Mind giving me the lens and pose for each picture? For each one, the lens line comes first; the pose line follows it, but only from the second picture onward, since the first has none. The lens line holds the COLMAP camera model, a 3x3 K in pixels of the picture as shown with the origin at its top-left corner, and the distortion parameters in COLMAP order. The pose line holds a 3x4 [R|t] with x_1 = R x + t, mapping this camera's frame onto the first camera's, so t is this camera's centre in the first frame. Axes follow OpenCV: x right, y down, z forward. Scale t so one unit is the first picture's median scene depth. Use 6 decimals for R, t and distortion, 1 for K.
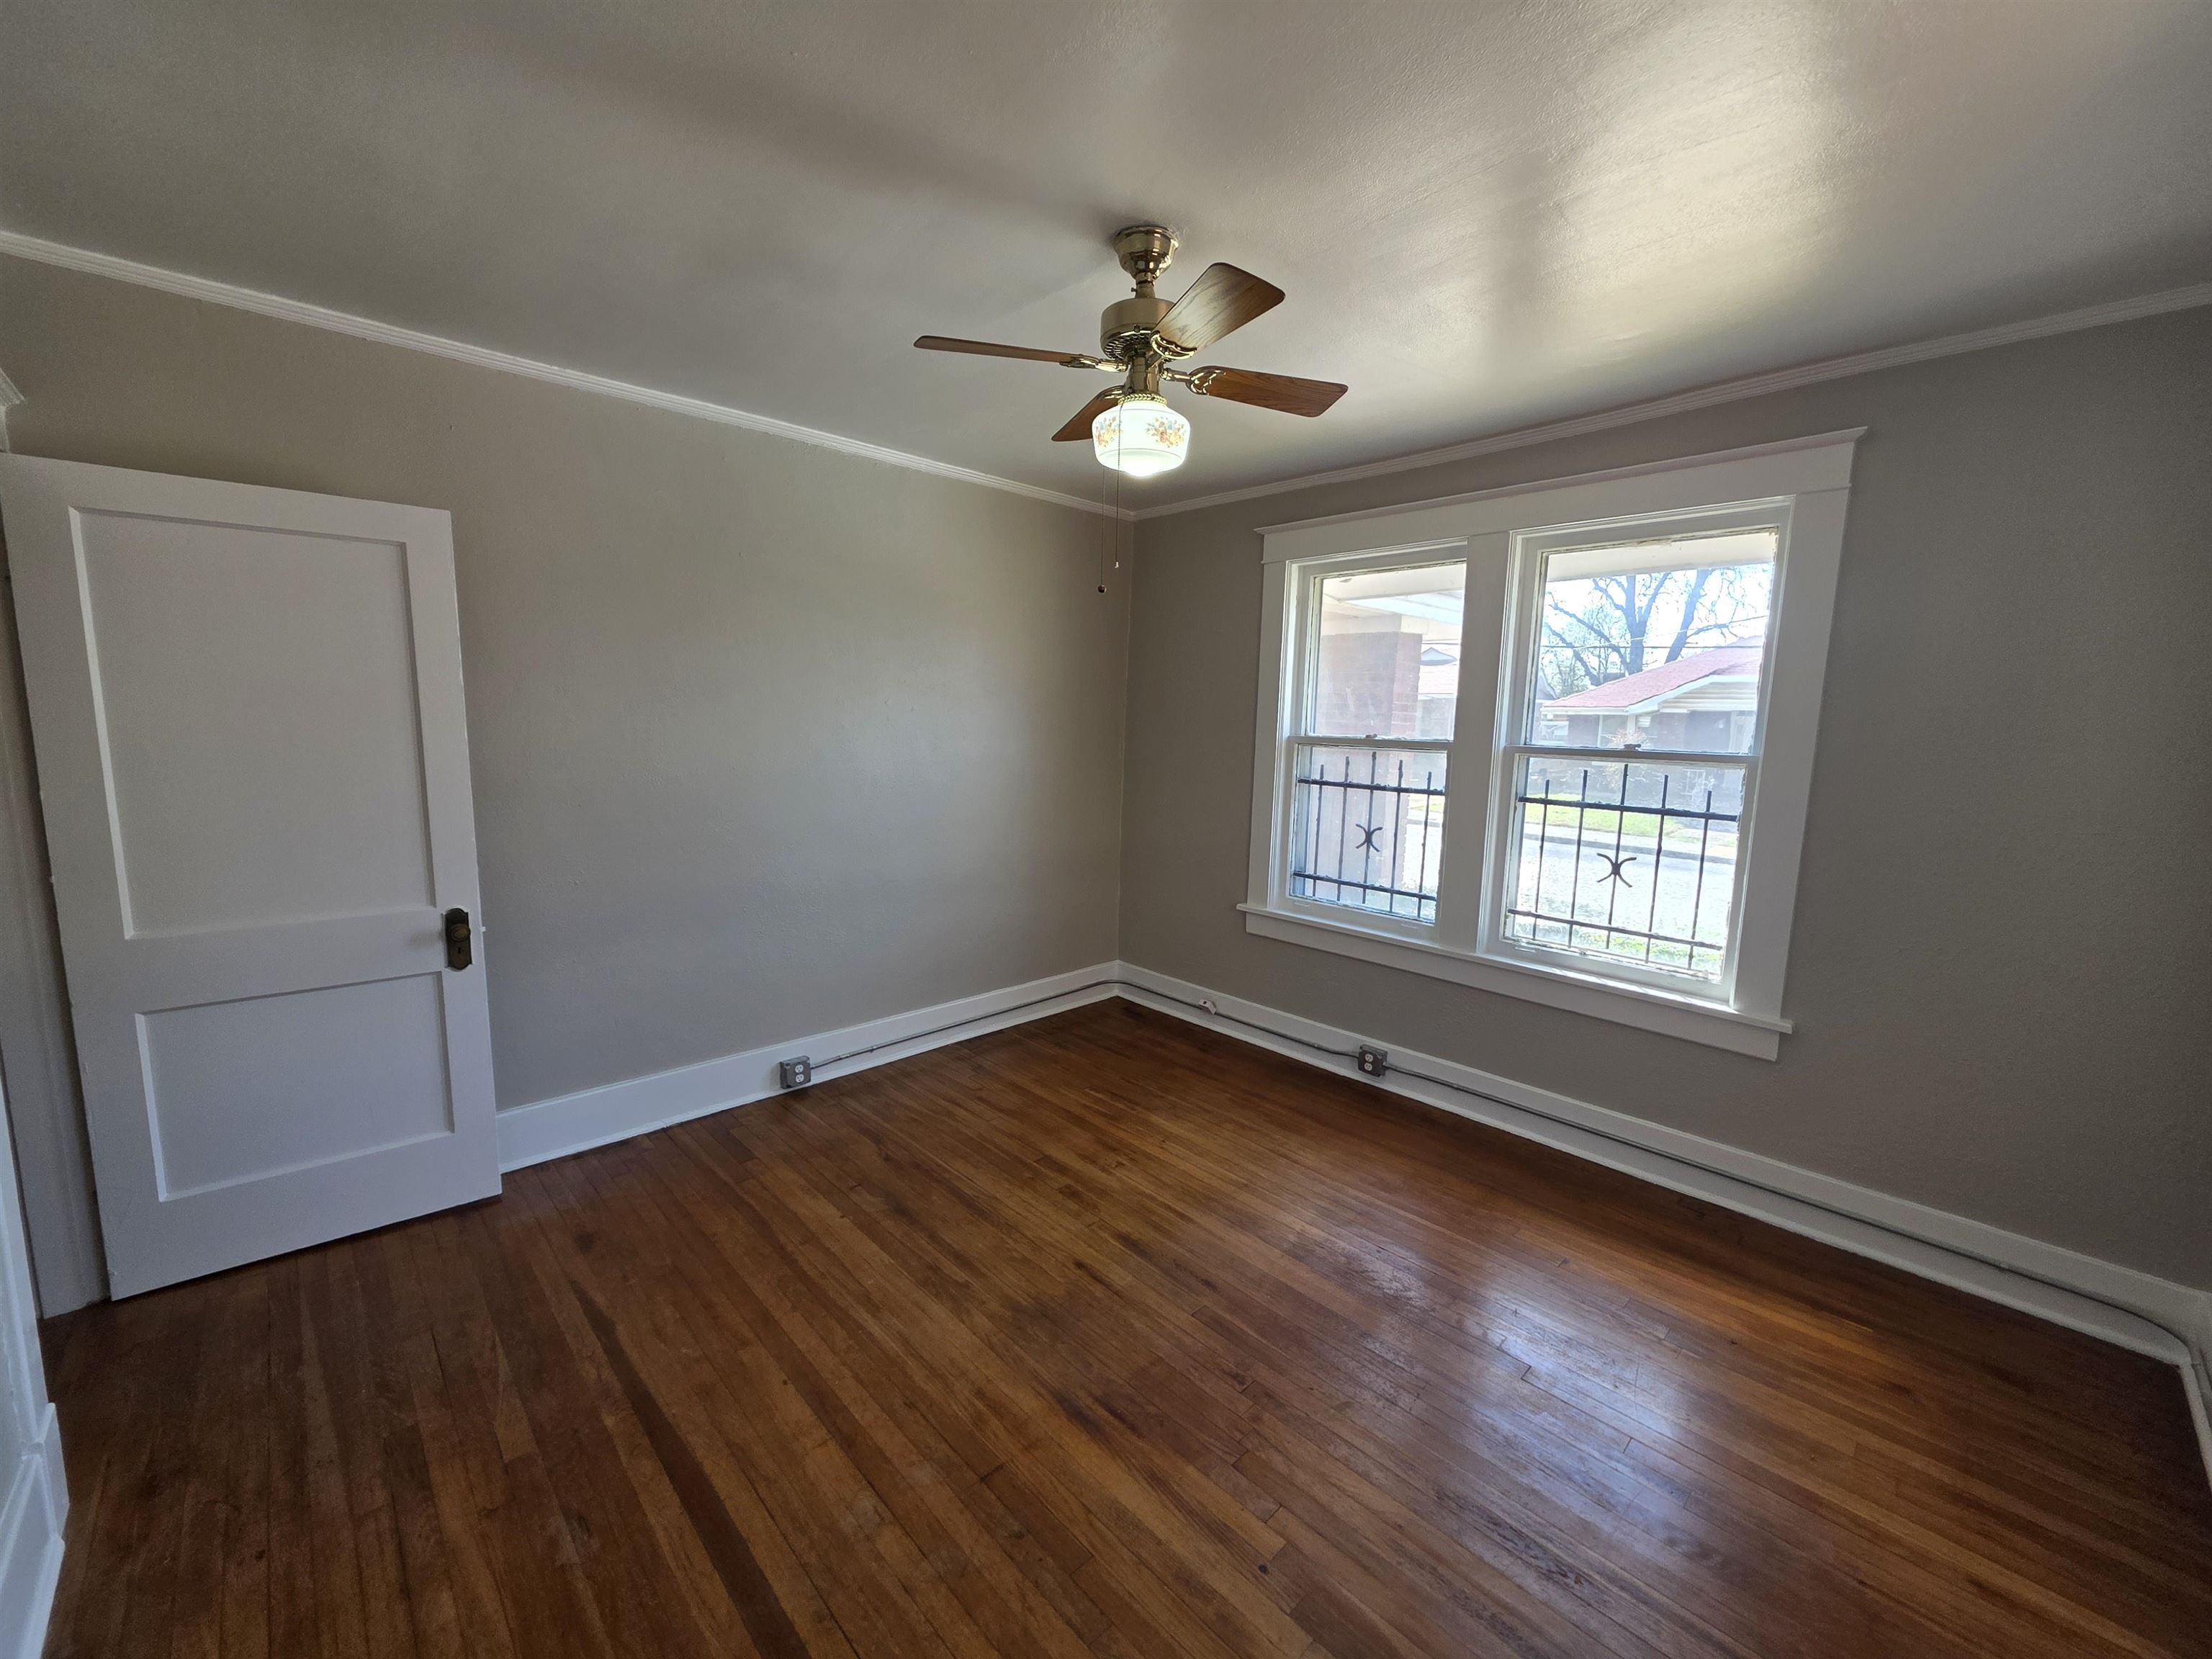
lens RADIAL K [[887.4, 0, 1112.6], [0, 887.4, 829.7], [0, 0, 1]] dist [-0.003212, -0.000509]
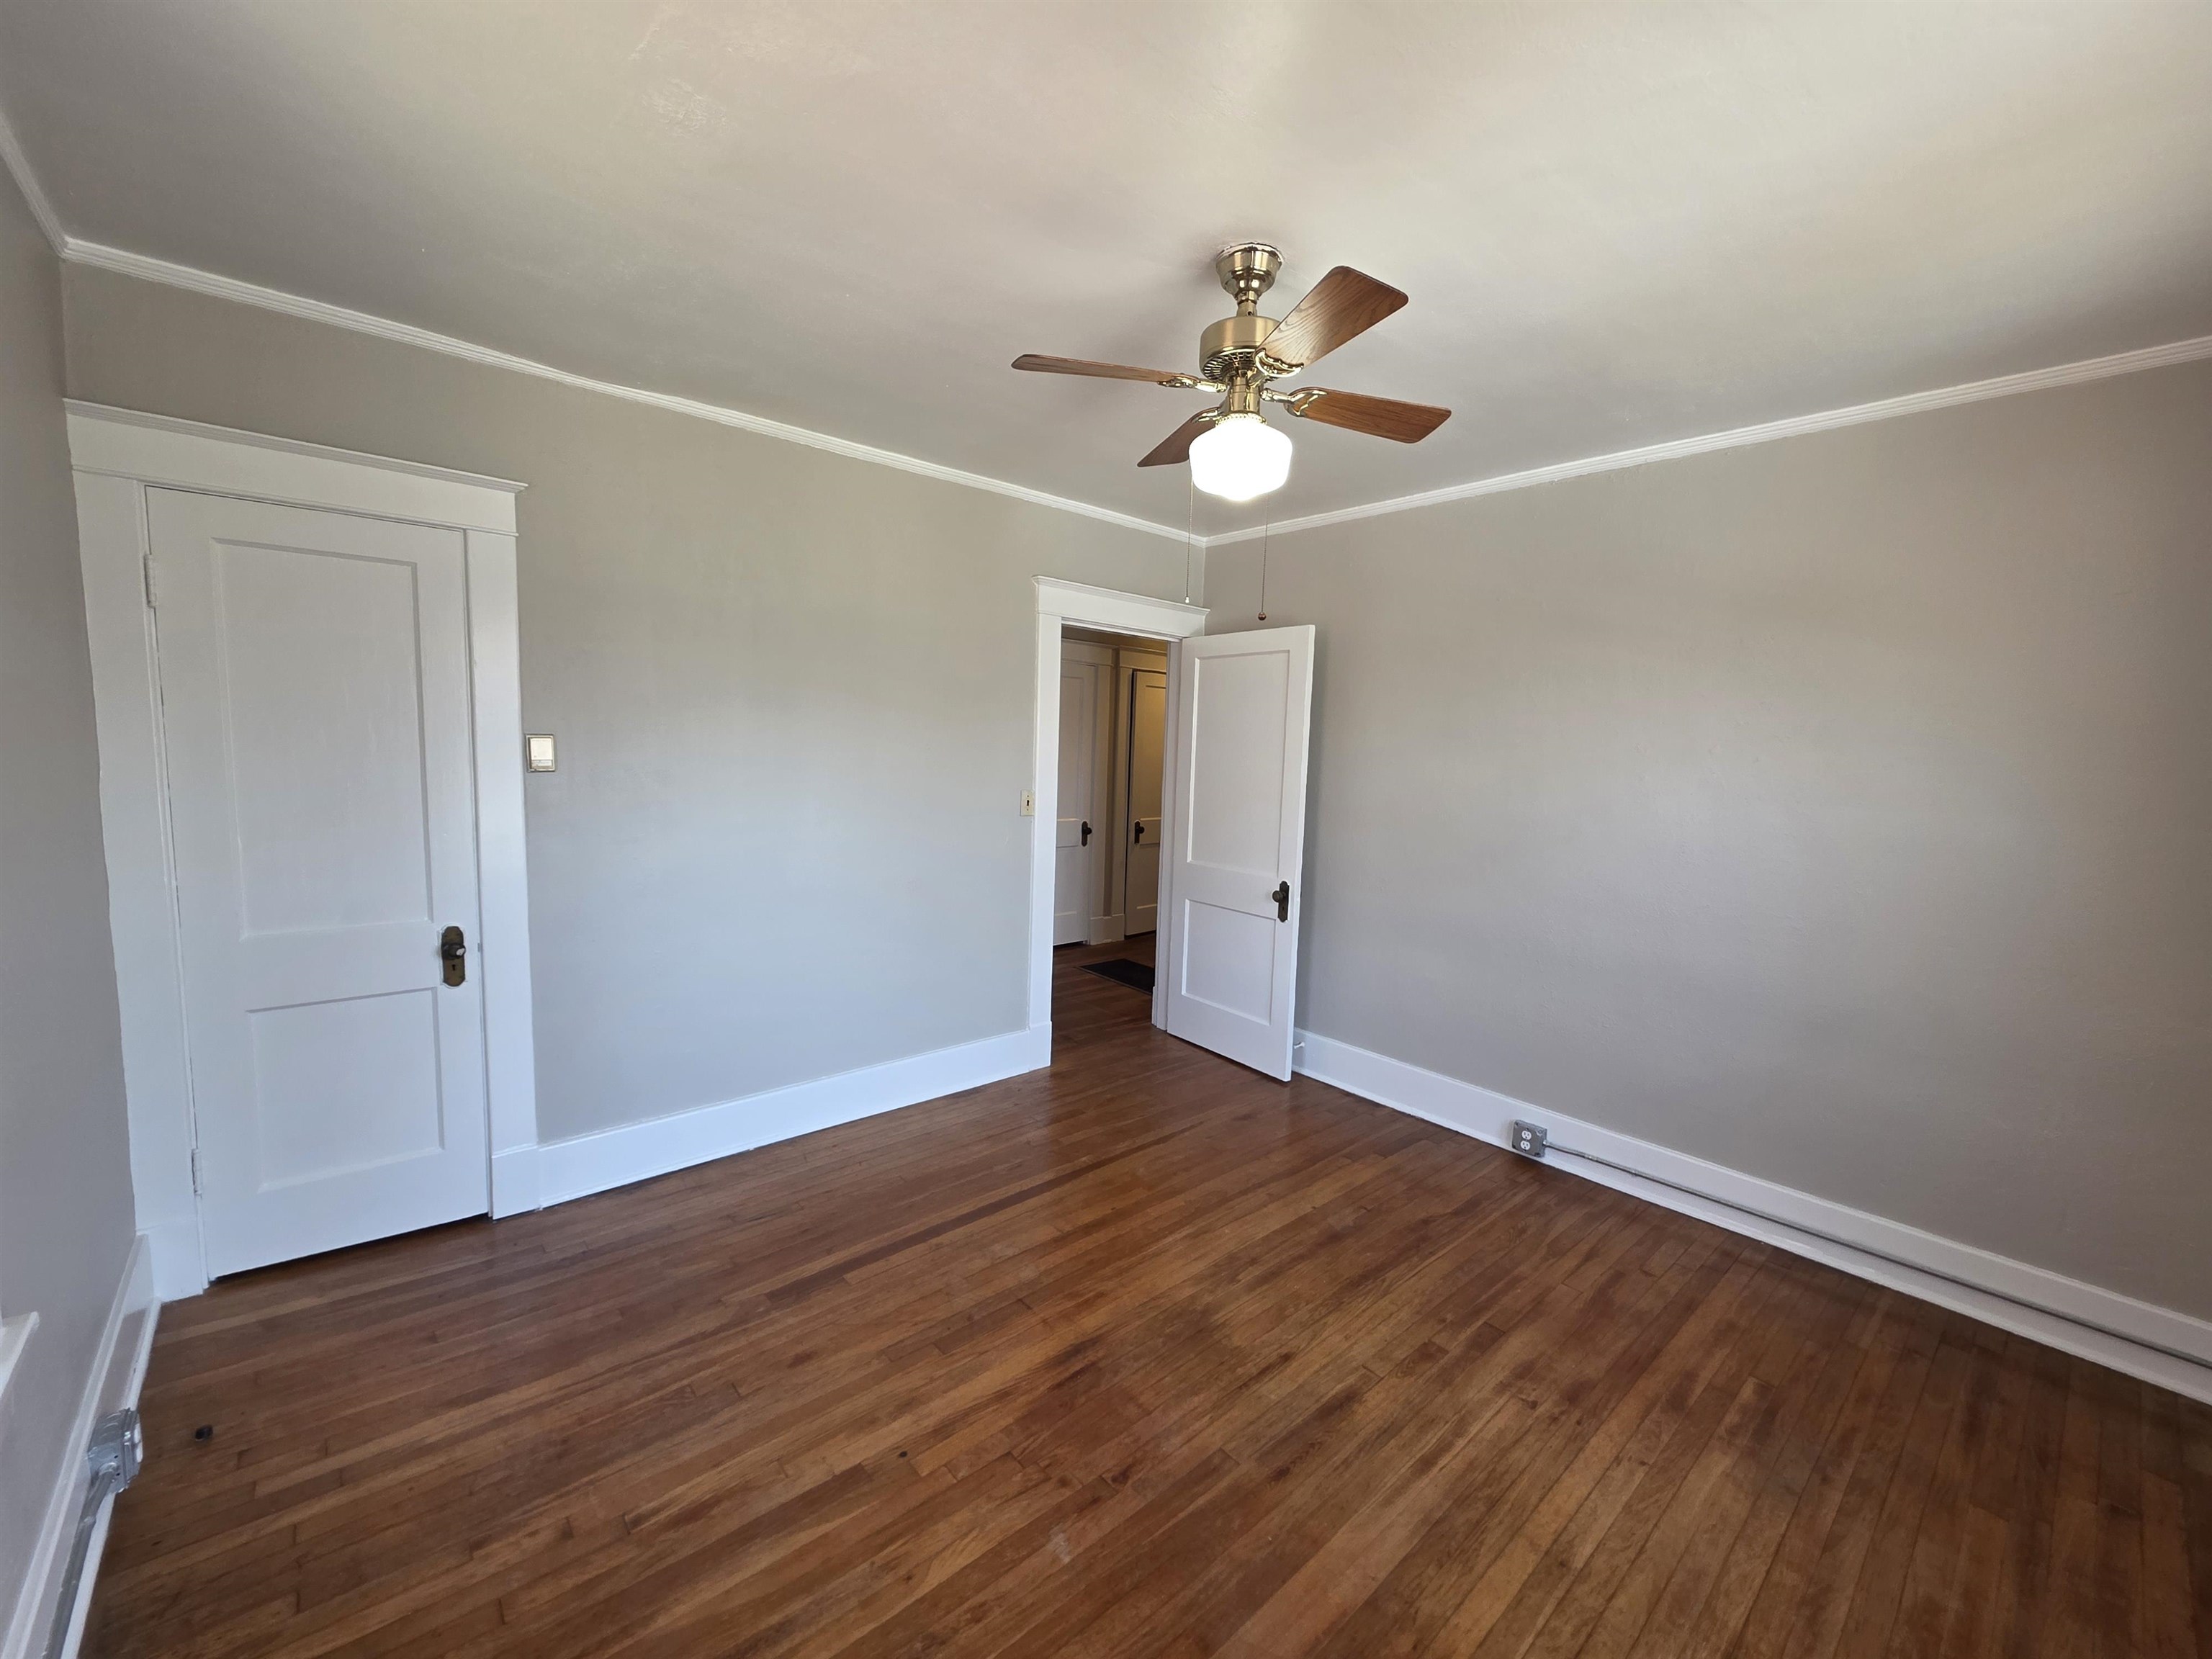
lens RADIAL K [[887.4, 0, 1112.6], [0, 887.4, 832.8], [0, 0, 1]] dist [-0.003212, -0.000509]
pose [[-0.043777, 0.081575, -0.995705, 0.773436], [-0.162825, 0.982752, 0.087673, -0.077943], [0.985683, 0.165963, -0.029740, 0.717051]]
